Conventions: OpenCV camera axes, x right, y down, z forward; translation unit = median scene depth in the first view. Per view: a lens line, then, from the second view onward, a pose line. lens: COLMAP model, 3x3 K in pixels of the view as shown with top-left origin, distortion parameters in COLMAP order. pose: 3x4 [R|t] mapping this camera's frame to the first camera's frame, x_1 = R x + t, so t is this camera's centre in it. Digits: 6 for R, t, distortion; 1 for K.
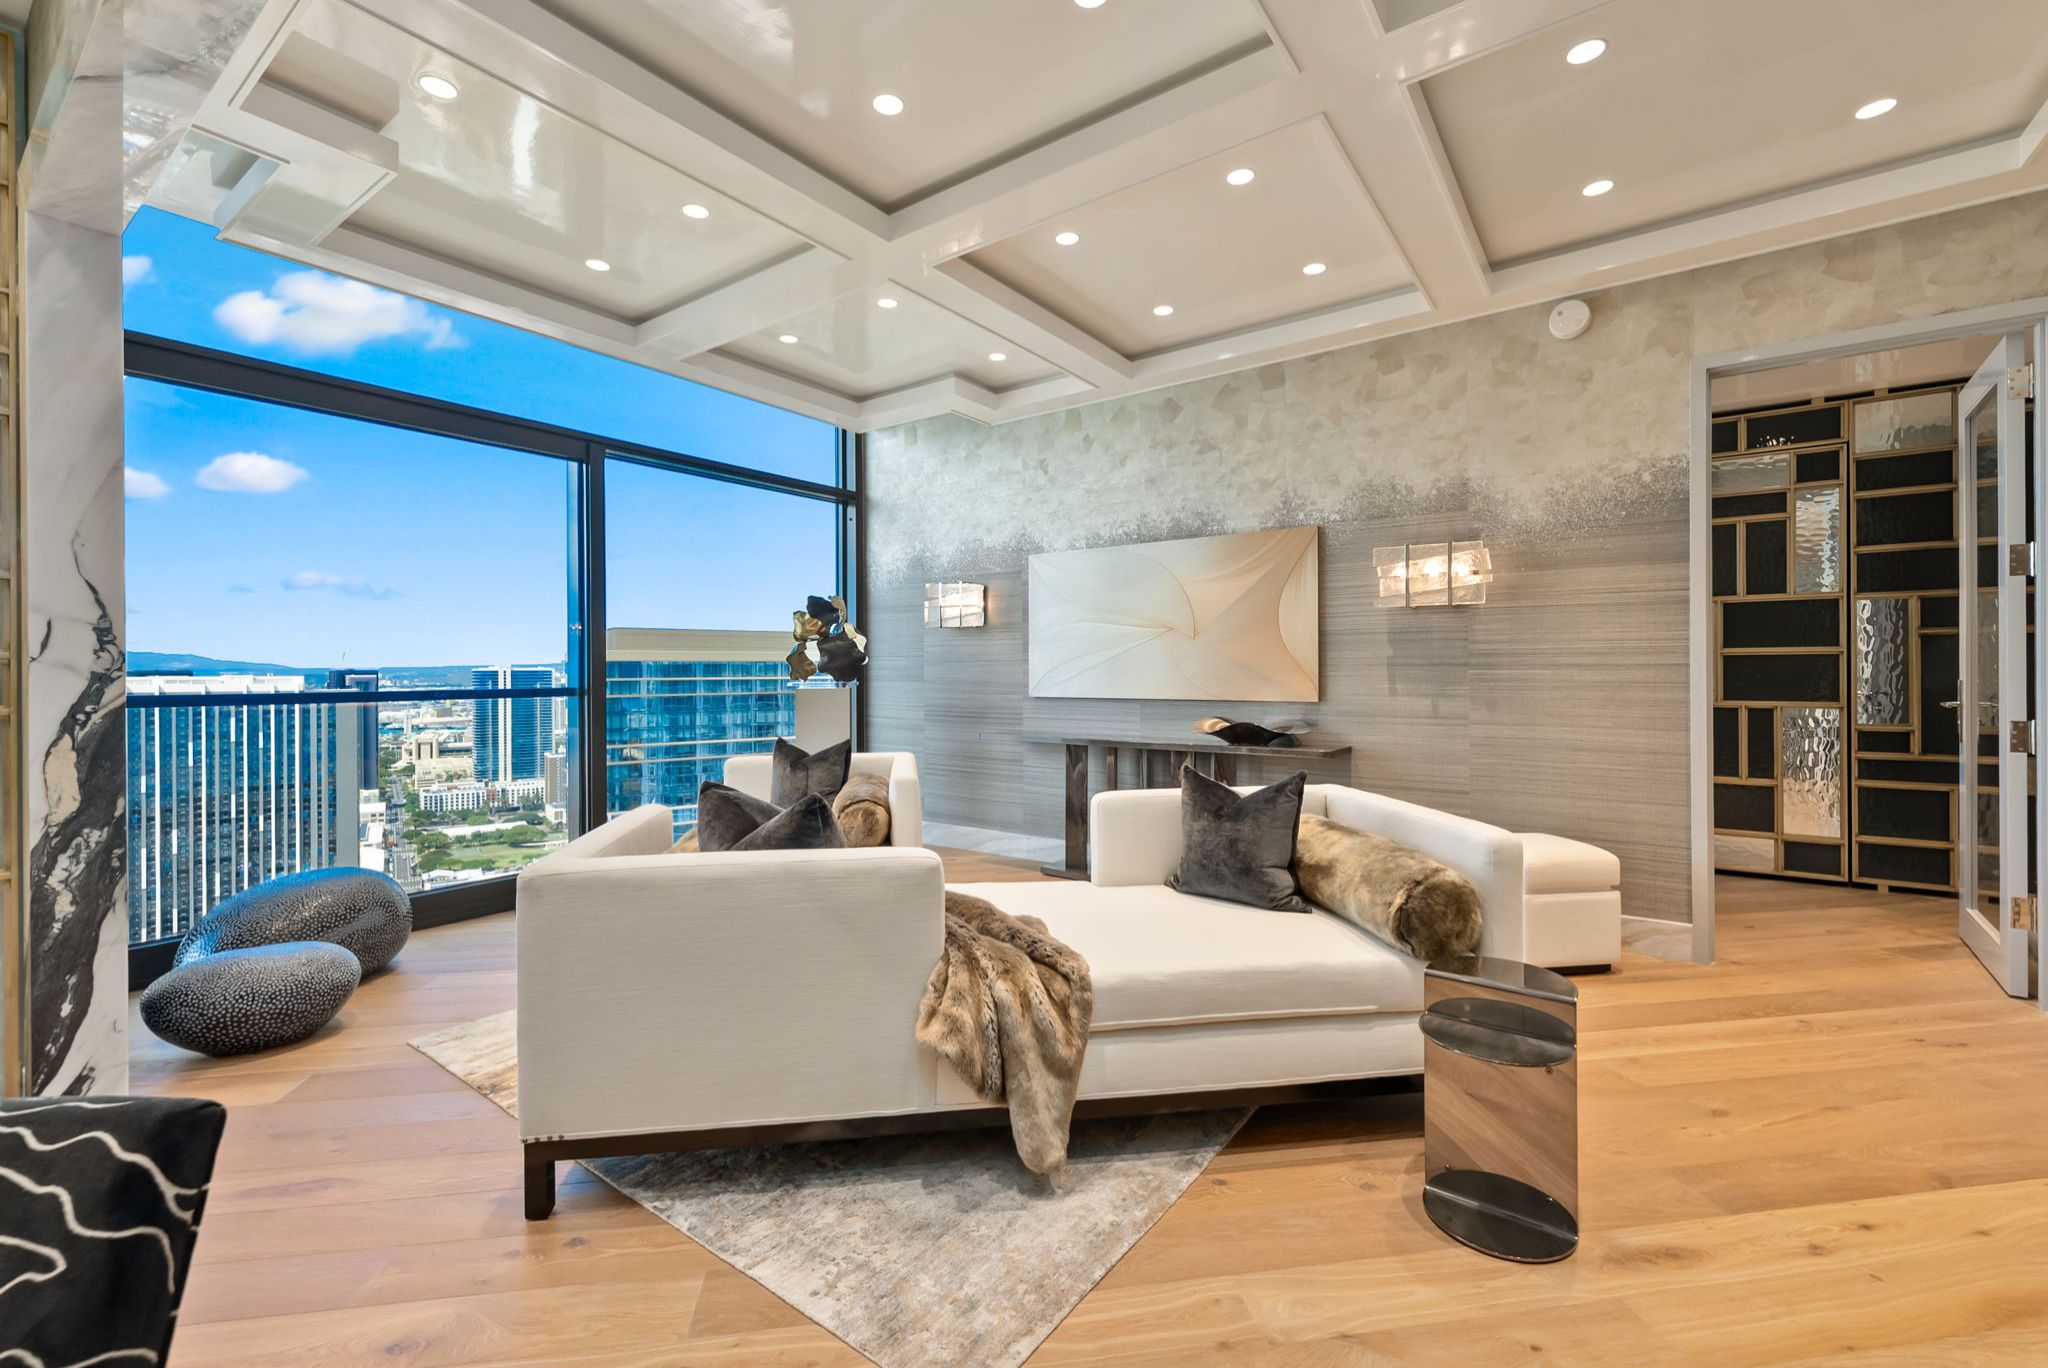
lens RADIAL K [[870.6, 0, 994.4], [0, 870.6, 672.2], [0, 0, 1]] dist [0.005533, -0.002981]
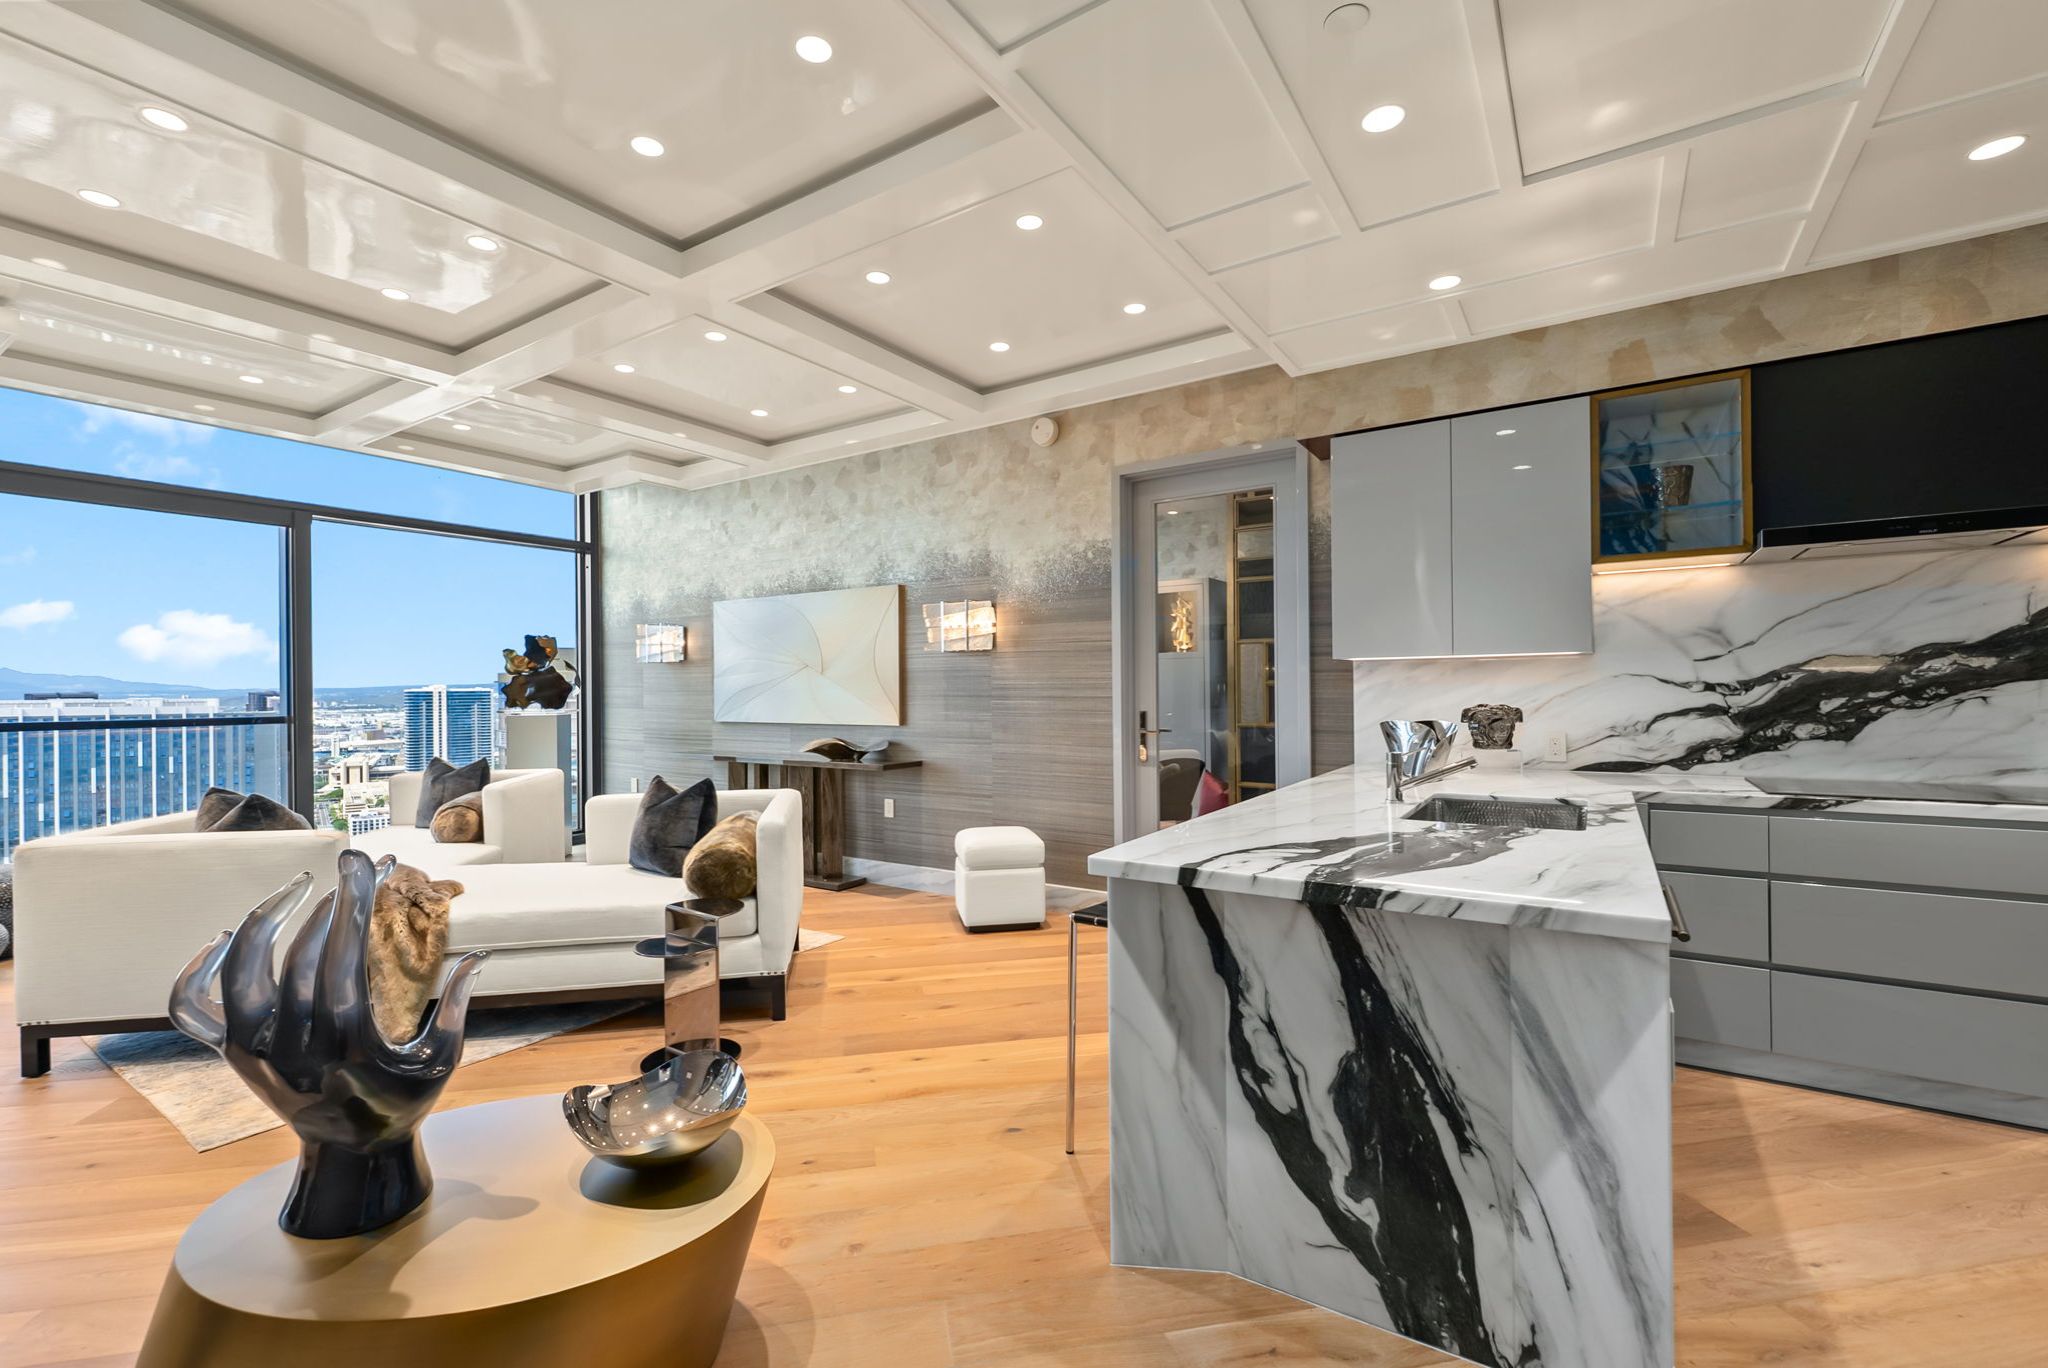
lens RADIAL K [[870.6, 0, 998.3], [0, 870.6, 687.6], [0, 0, 1]] dist [0.005533, -0.002981]
pose [[0.998481, -0.002715, 0.055034, 0.495402], [0.002939, 0.999988, -0.003985, -0.016685], [-0.055022, 0.004140, 0.998477, -0.280182]]
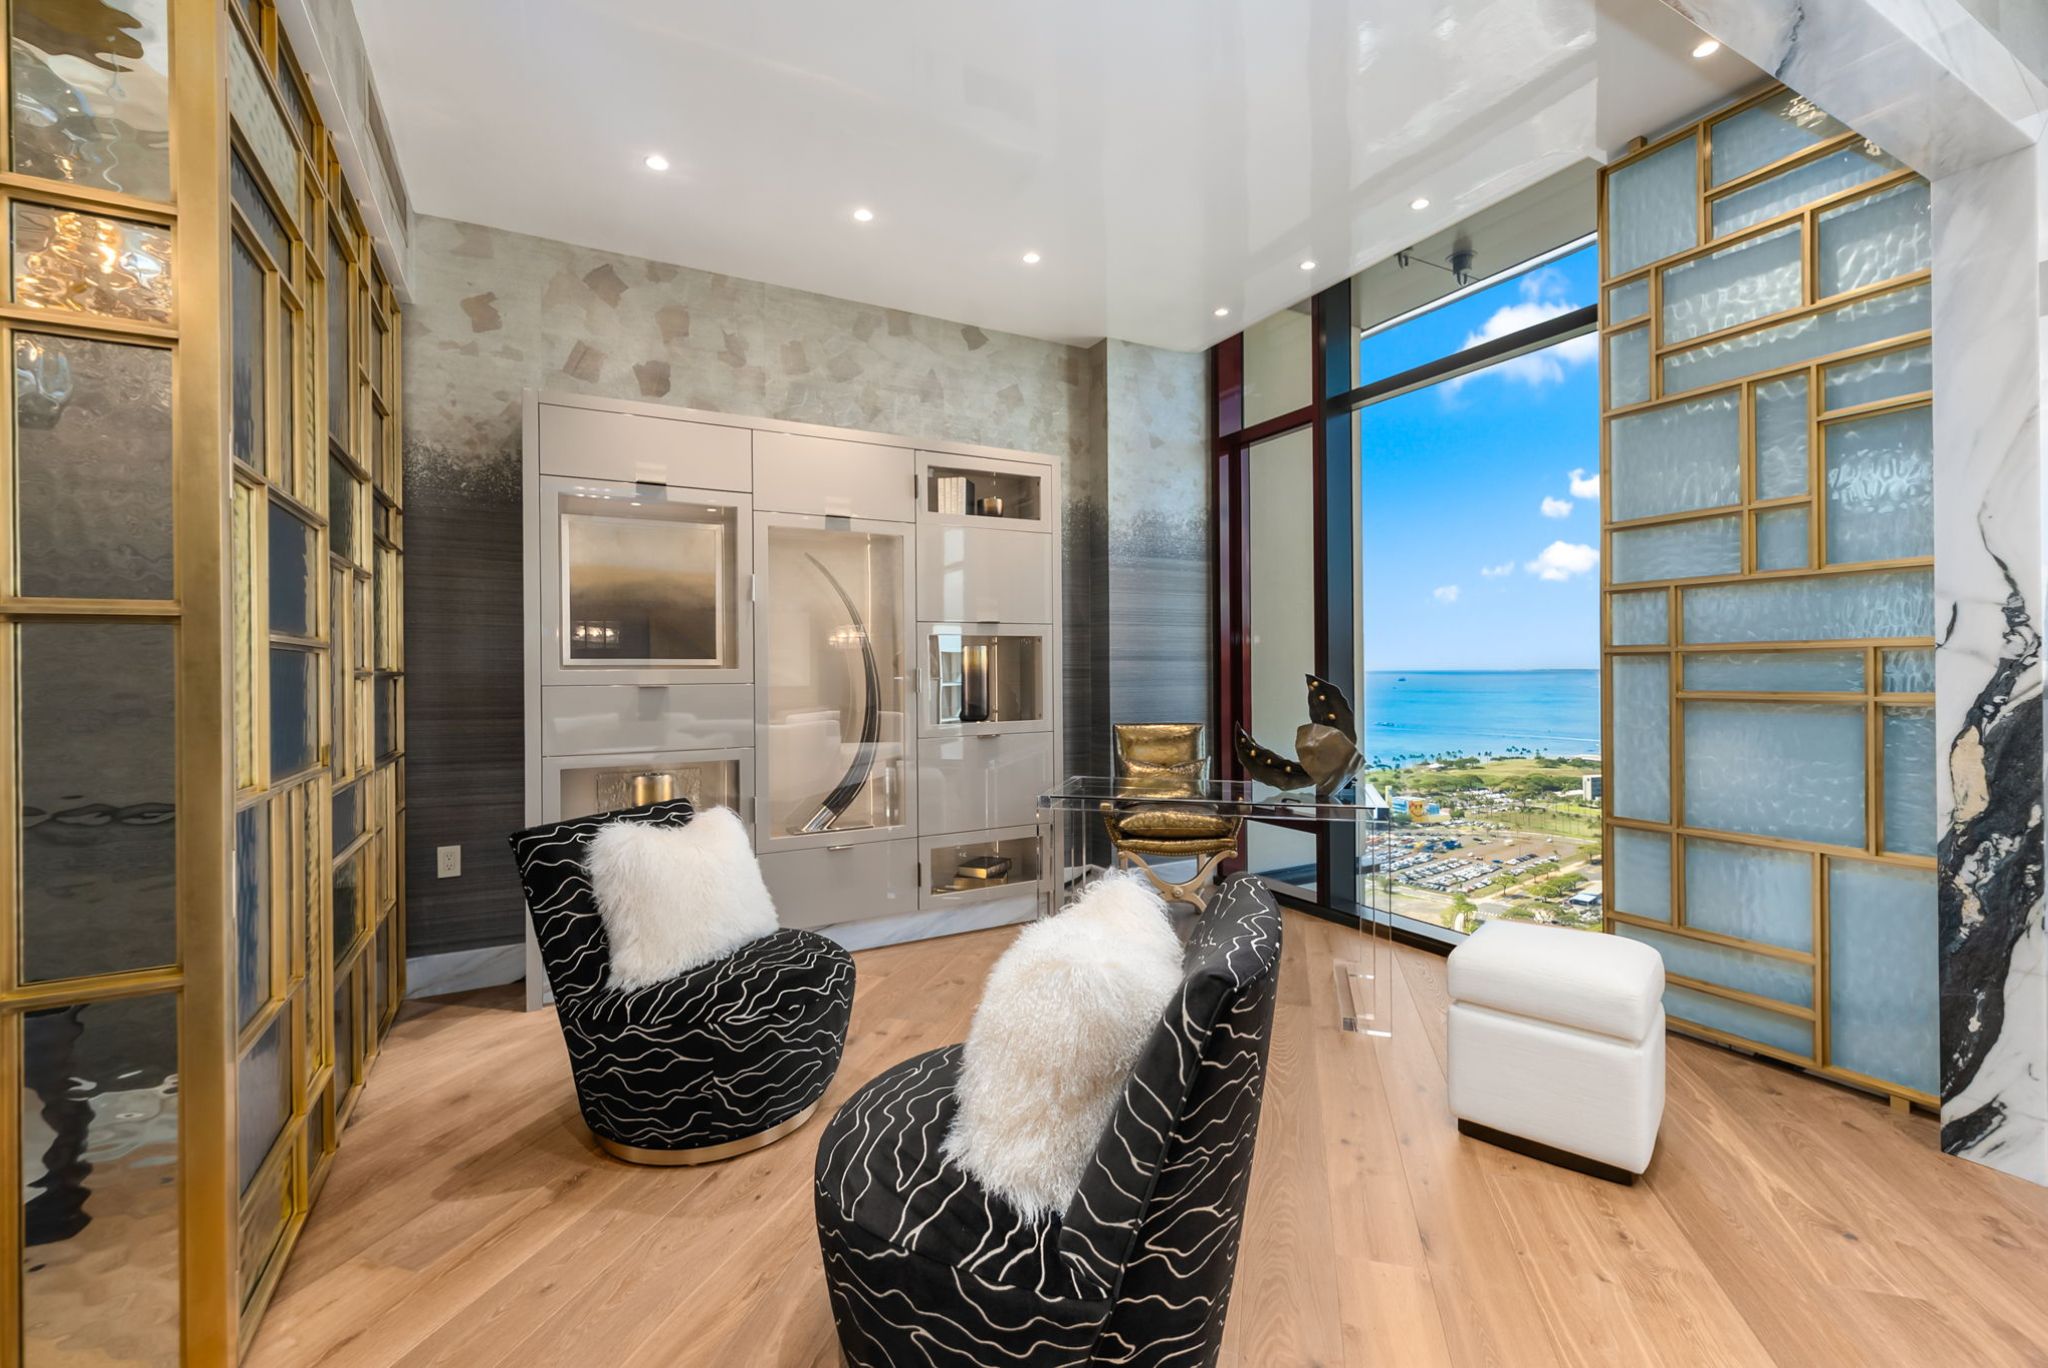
lens RADIAL K [[870.6, 0, 1022.3], [0, 870.6, 665.9], [0, 0, 1]] dist [0.005533, -0.002981]
pose [[-0.416195, 0.009411, -0.909227, 0.110454], [0.012723, 0.999909, 0.004526, -0.005438], [0.909186, -0.009685, -0.416277, 0.279141]]
